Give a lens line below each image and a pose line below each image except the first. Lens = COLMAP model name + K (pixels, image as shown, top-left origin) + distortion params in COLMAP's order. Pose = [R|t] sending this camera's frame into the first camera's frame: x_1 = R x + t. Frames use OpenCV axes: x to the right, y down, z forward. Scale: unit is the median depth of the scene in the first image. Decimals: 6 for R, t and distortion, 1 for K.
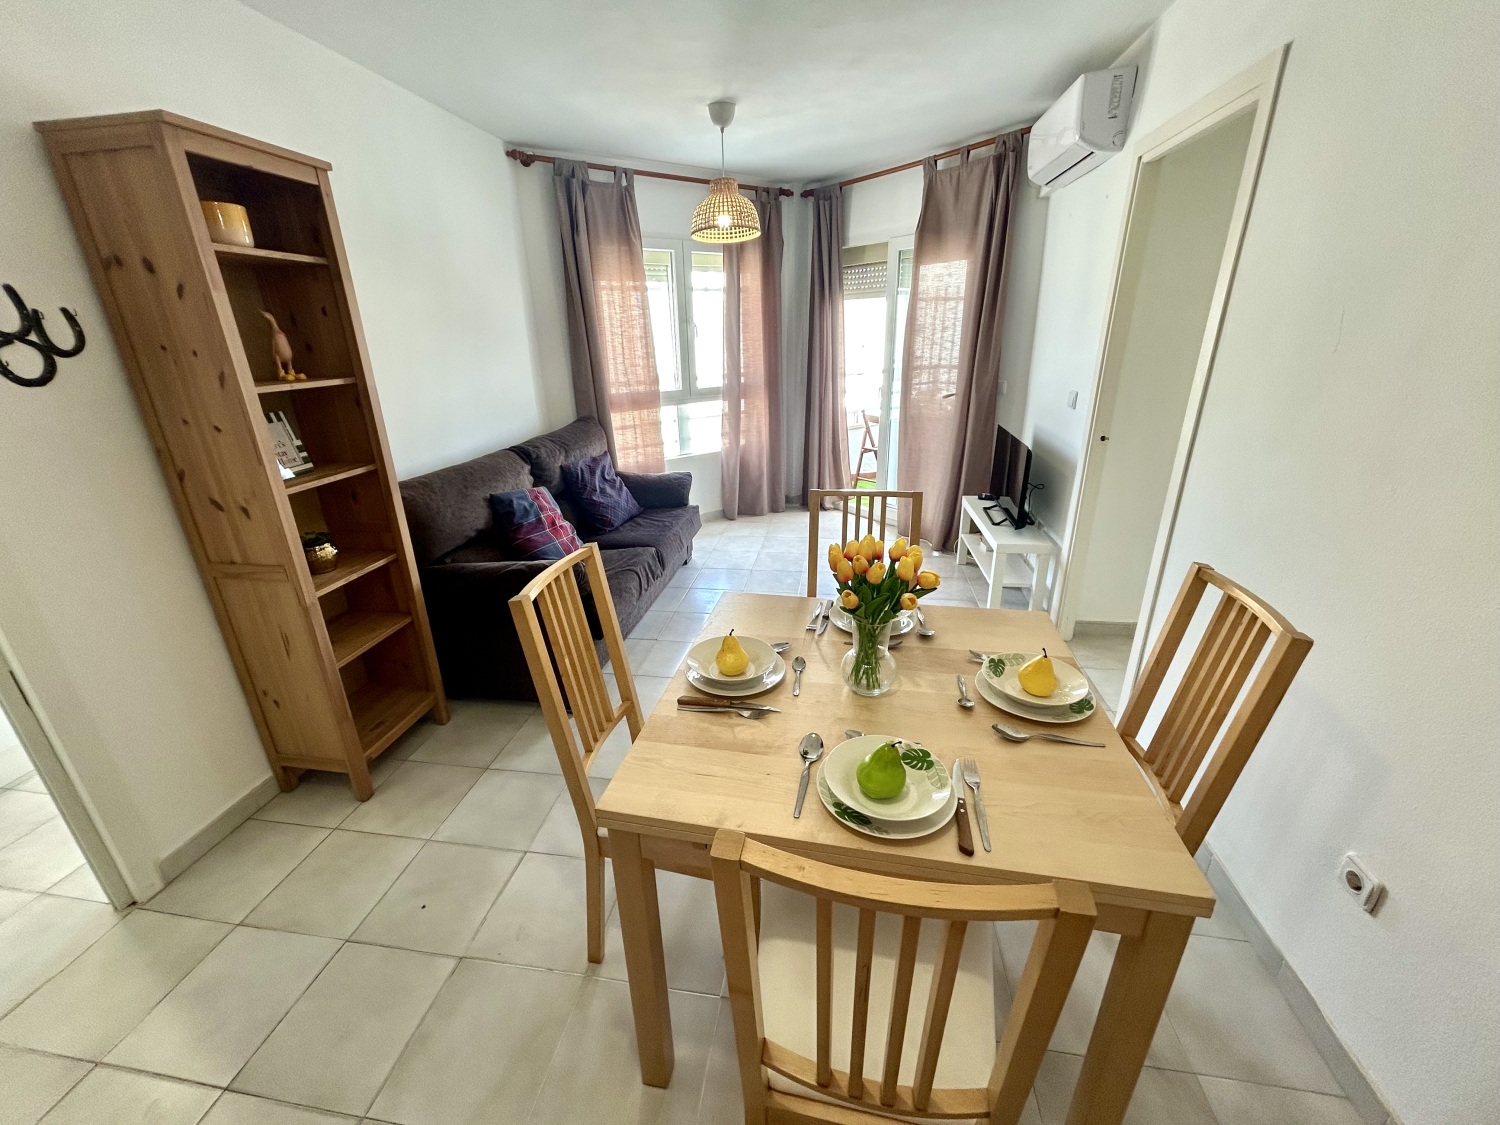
lens RADIAL K [[601.6, 0, 741.9], [0, 601.6, 561.7], [0, 0, 1]] dist [-0.002959, 0.000956]
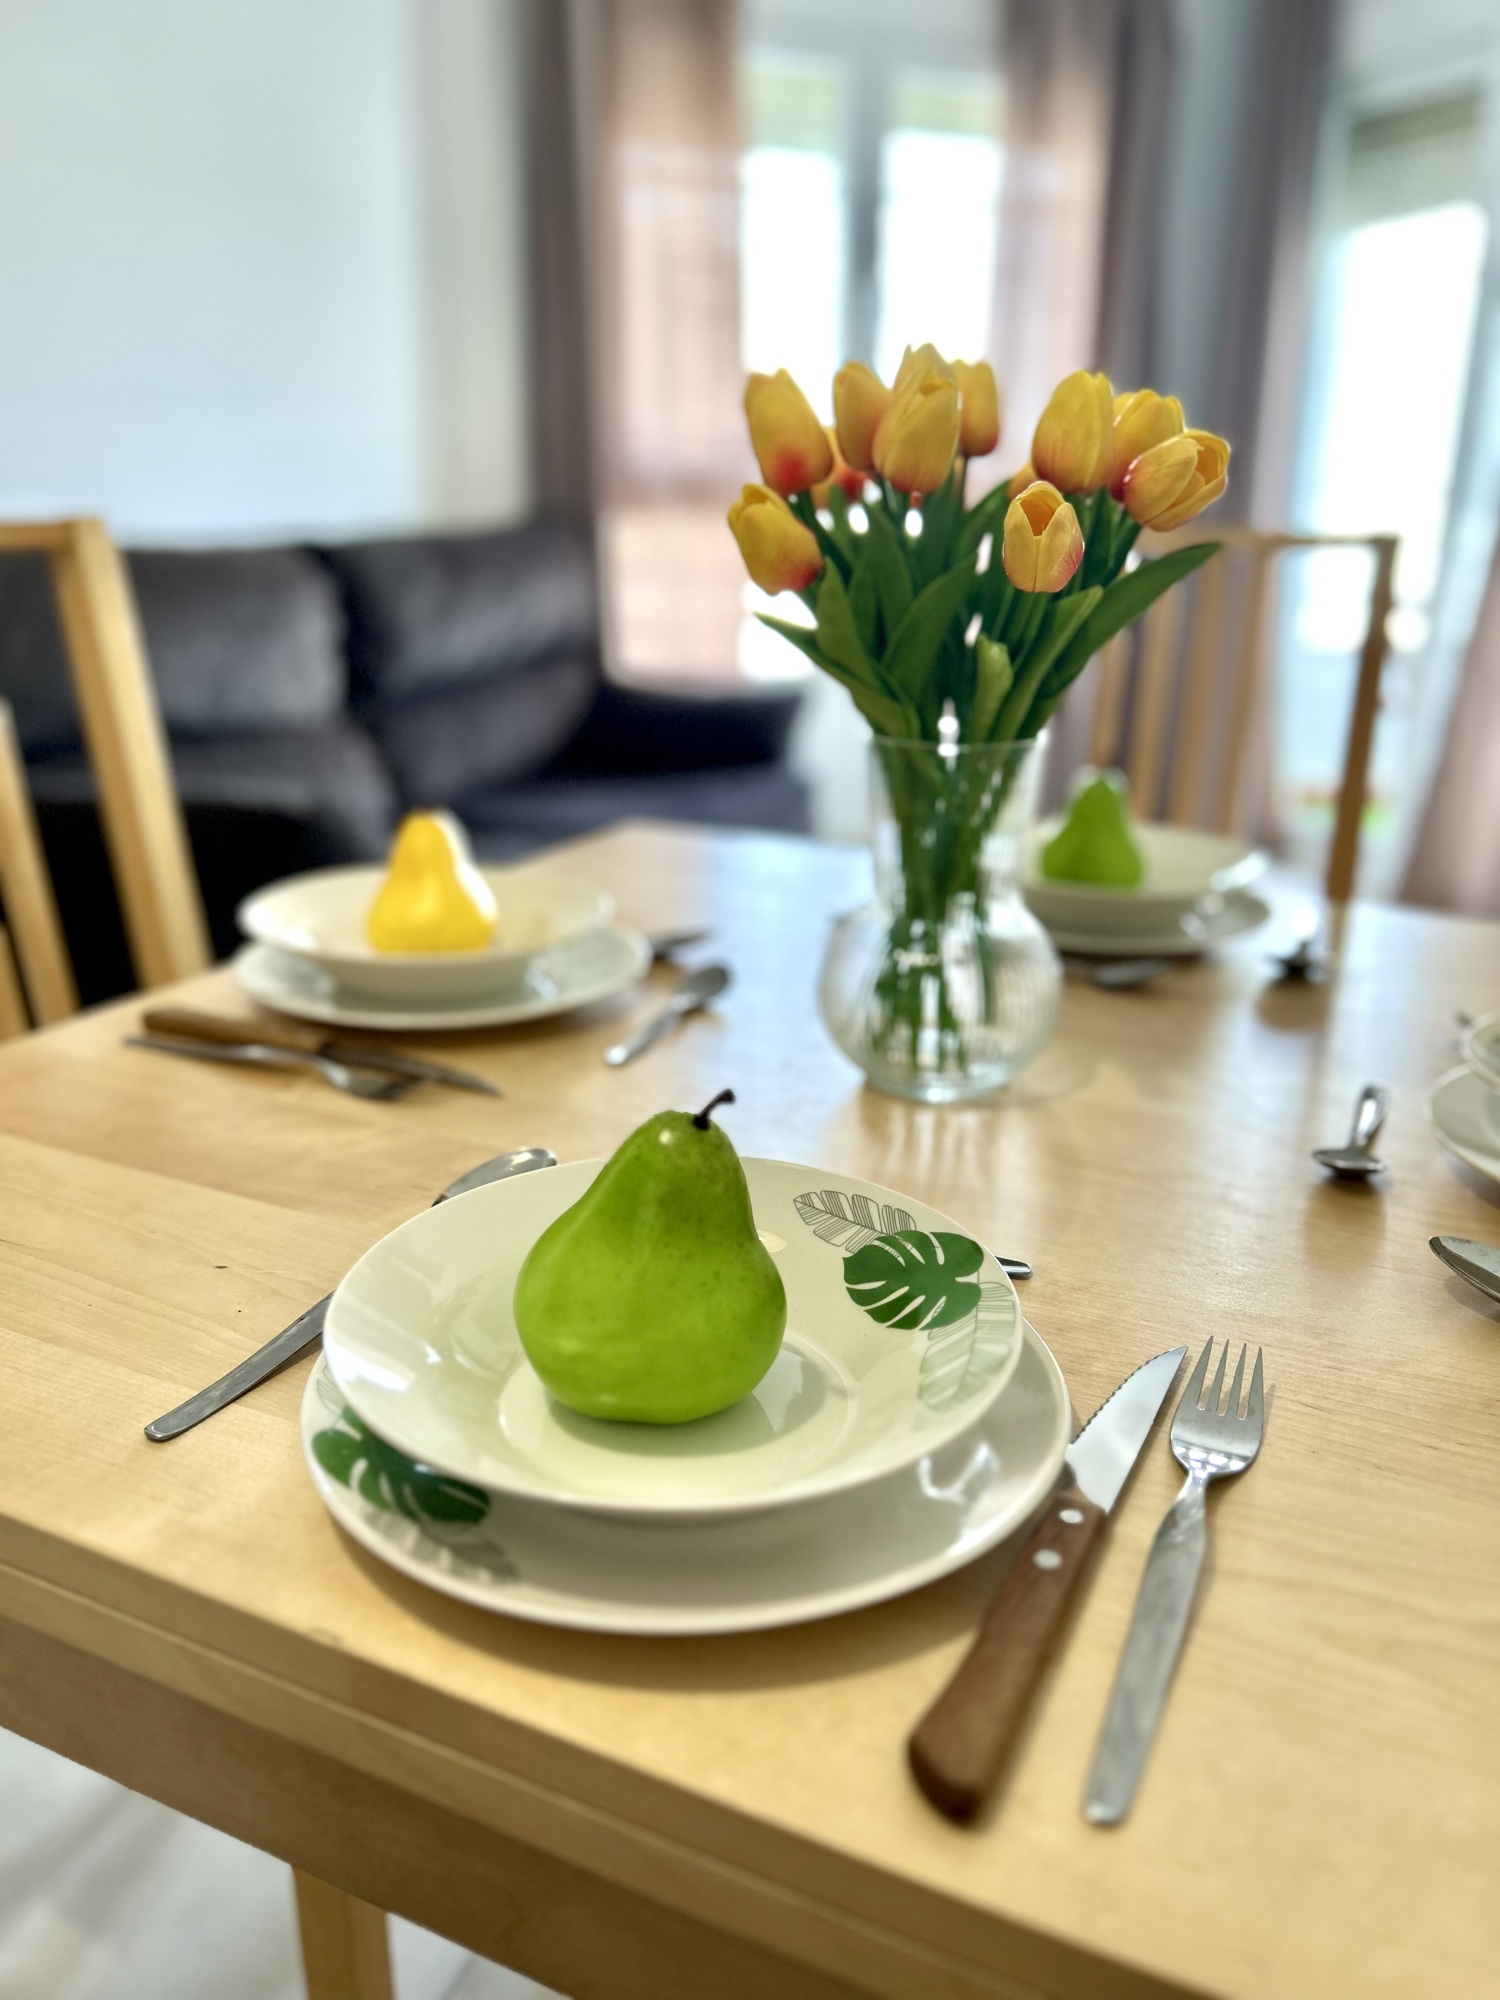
lens RADIAL K [[1501.3, 0, 754.6], [0, 1501.3, 1011.7], [0, 0, 1]] dist [0.052335, -0.053716]
pose [[0.970868, 0.104616, -0.215569, 0.135610], [-0.113612, 0.993080, -0.029738, 0.107778], [0.210967, 0.053363, 0.976036, 0.214765]]
